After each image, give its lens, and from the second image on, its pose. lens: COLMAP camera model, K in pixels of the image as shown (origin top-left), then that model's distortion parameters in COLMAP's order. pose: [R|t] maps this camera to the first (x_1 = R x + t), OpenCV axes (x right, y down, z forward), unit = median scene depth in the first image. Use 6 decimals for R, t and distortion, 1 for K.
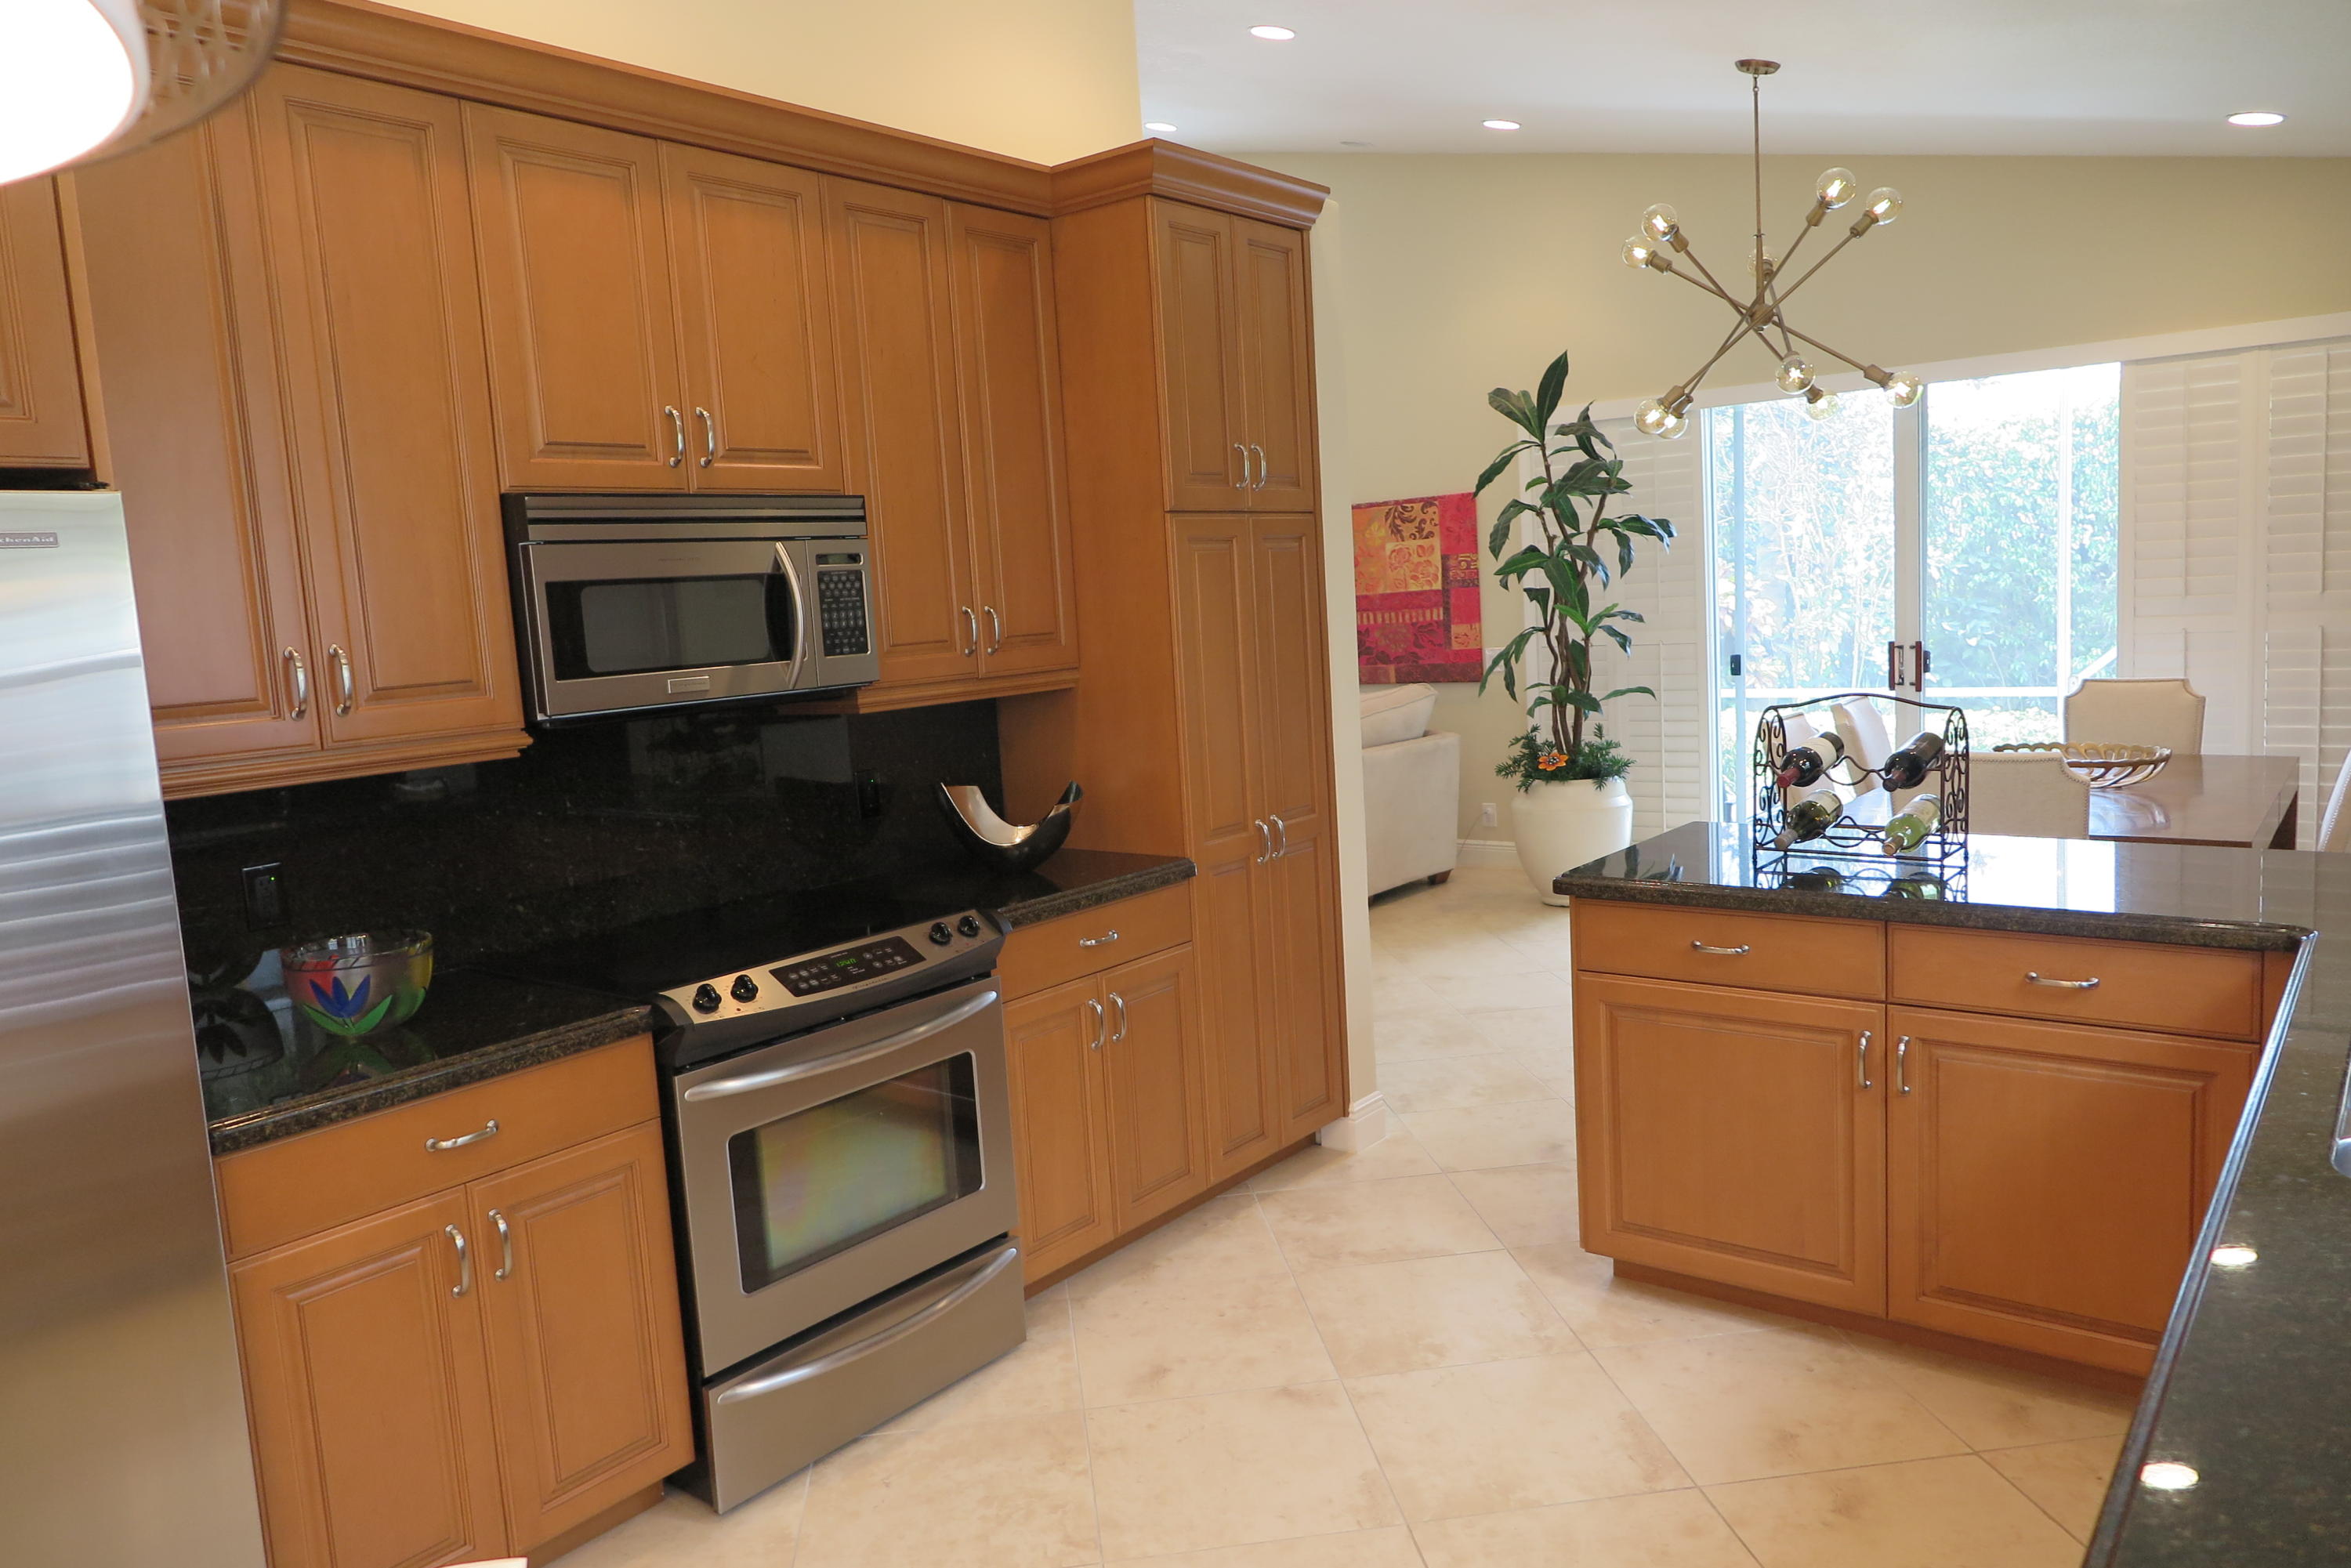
lens RADIAL K [[1623.7, 0, 1173.3], [0, 1623.7, 781.5], [0, 0, 1]] dist [-0.006932, 0.009047]
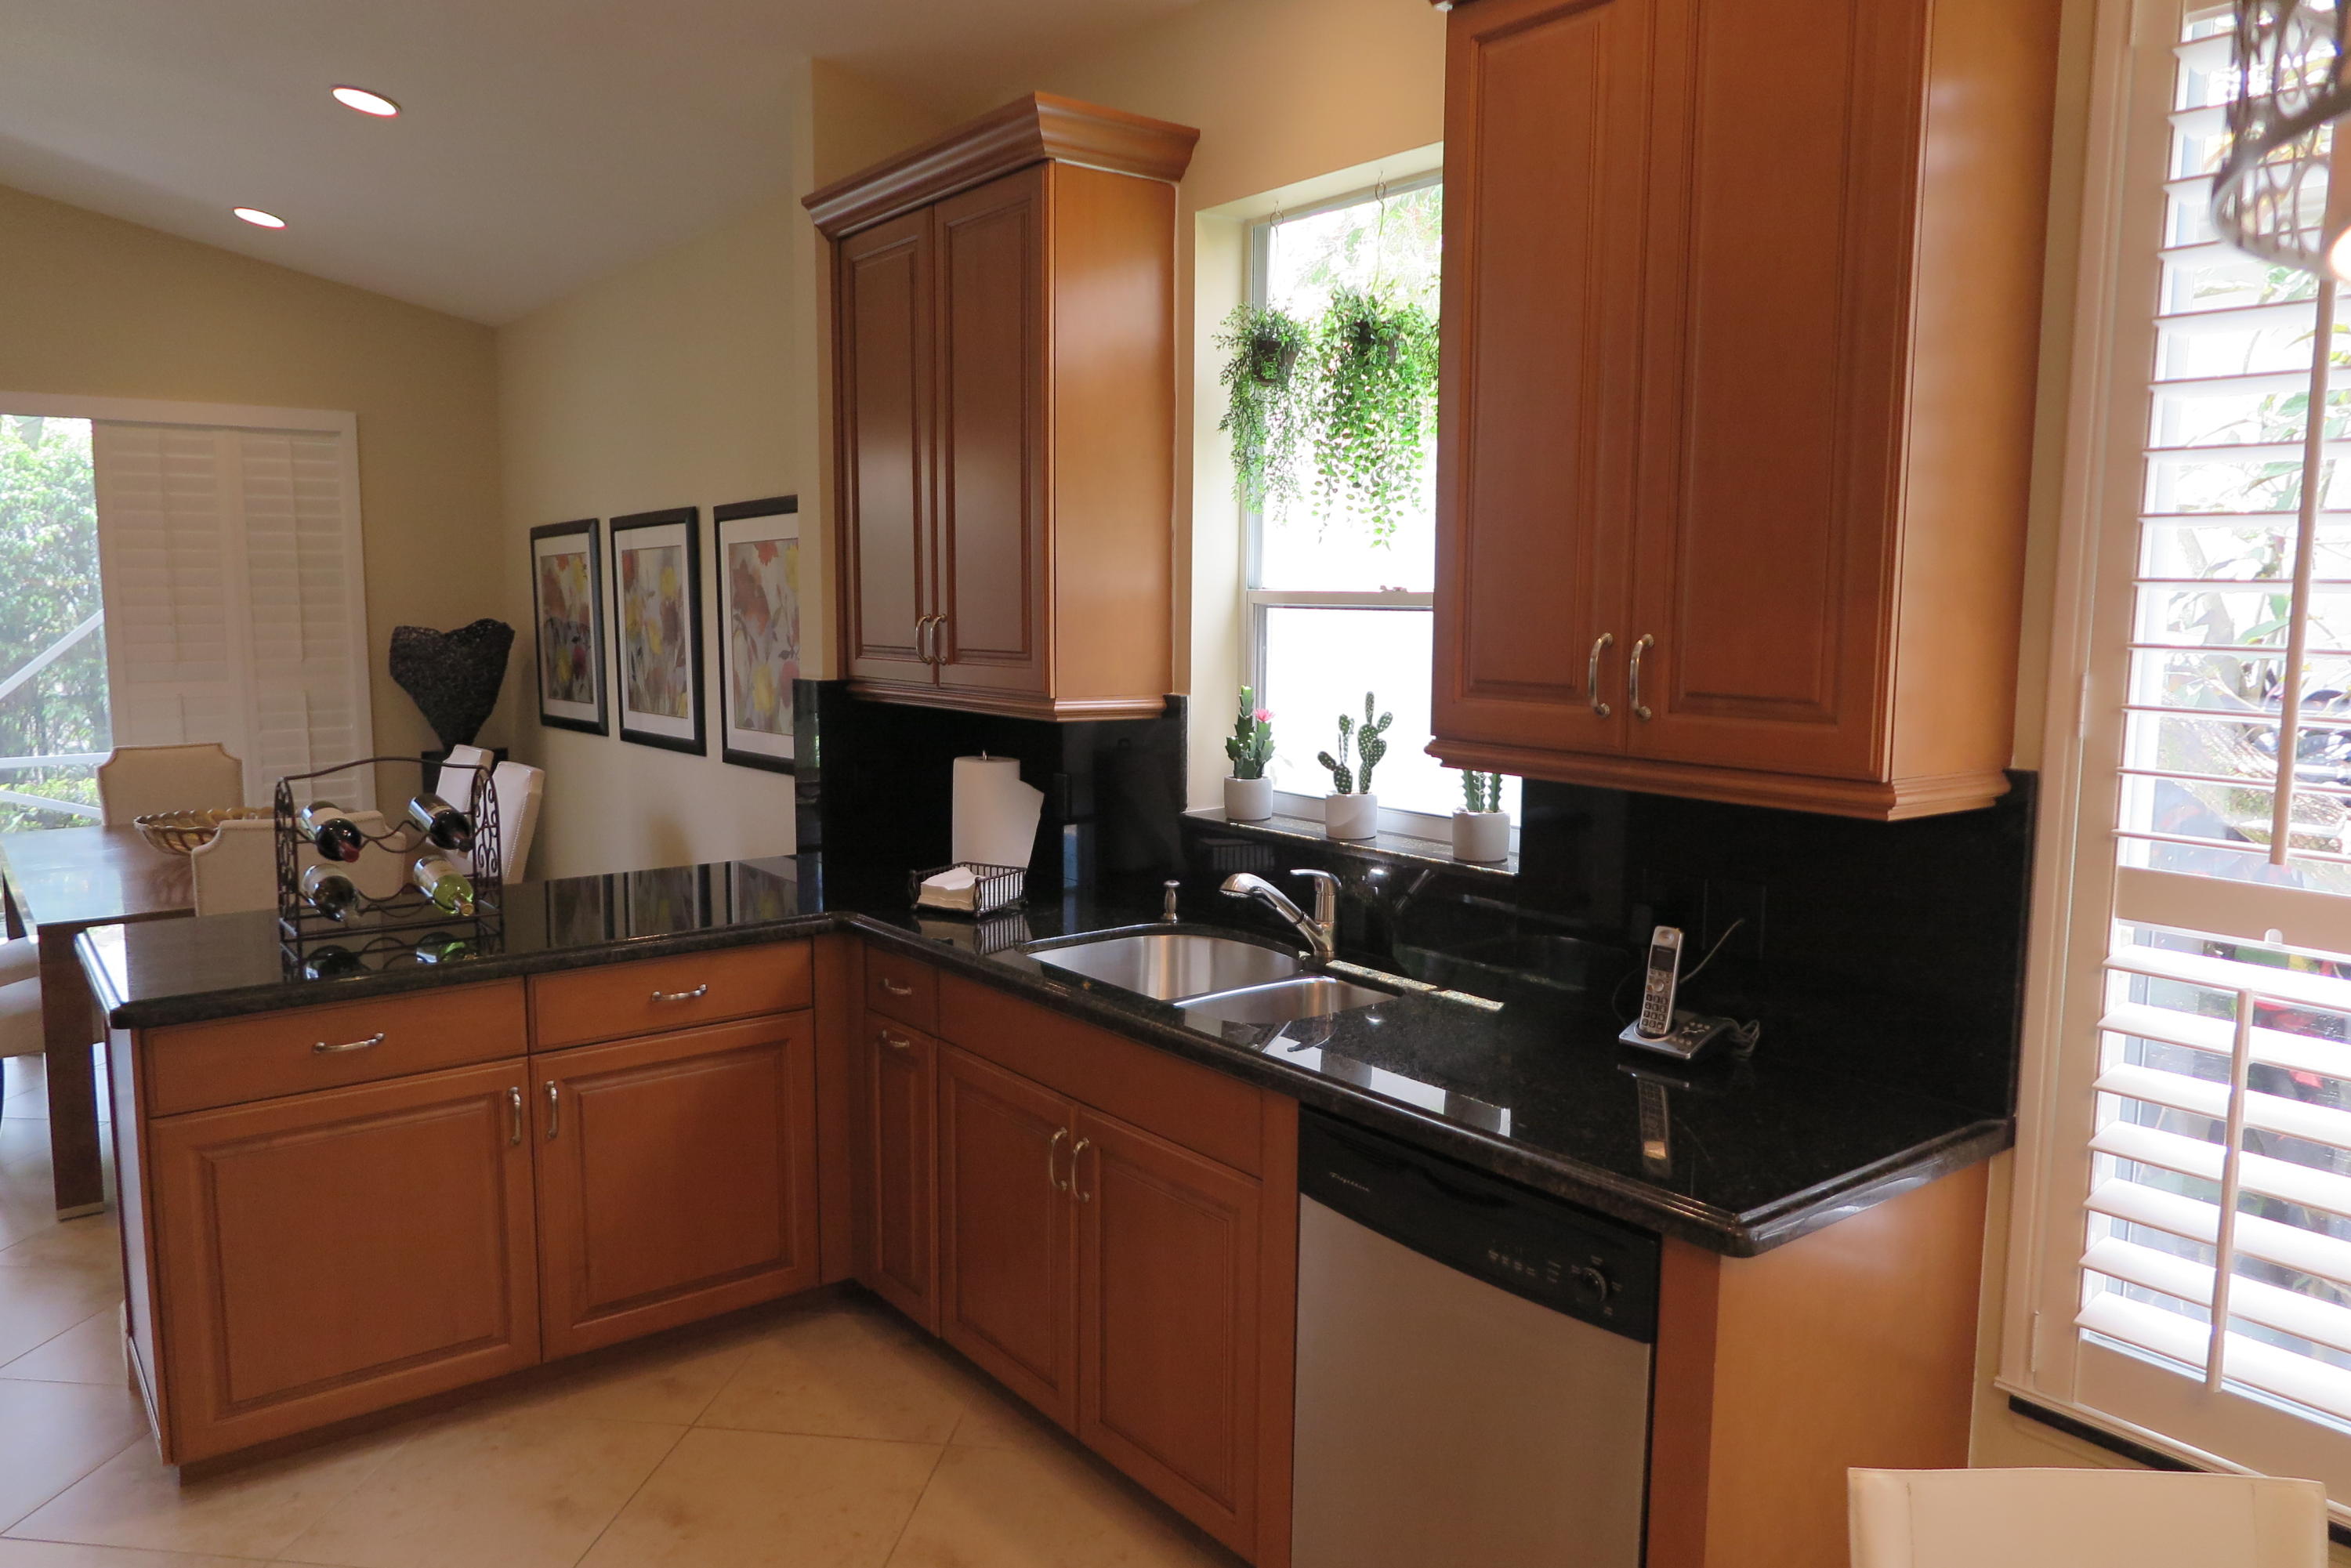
lens RADIAL K [[1623.7, 0, 1173.3], [0, 1623.7, 781.5], [0, 0, 1]] dist [-0.006932, 0.009047]
pose [[0.242379, -0.058419, 0.968421, -0.432160], [0.099157, 0.994450, 0.035172, -0.029716], [-0.965101, 0.087501, 0.246827, 0.331861]]
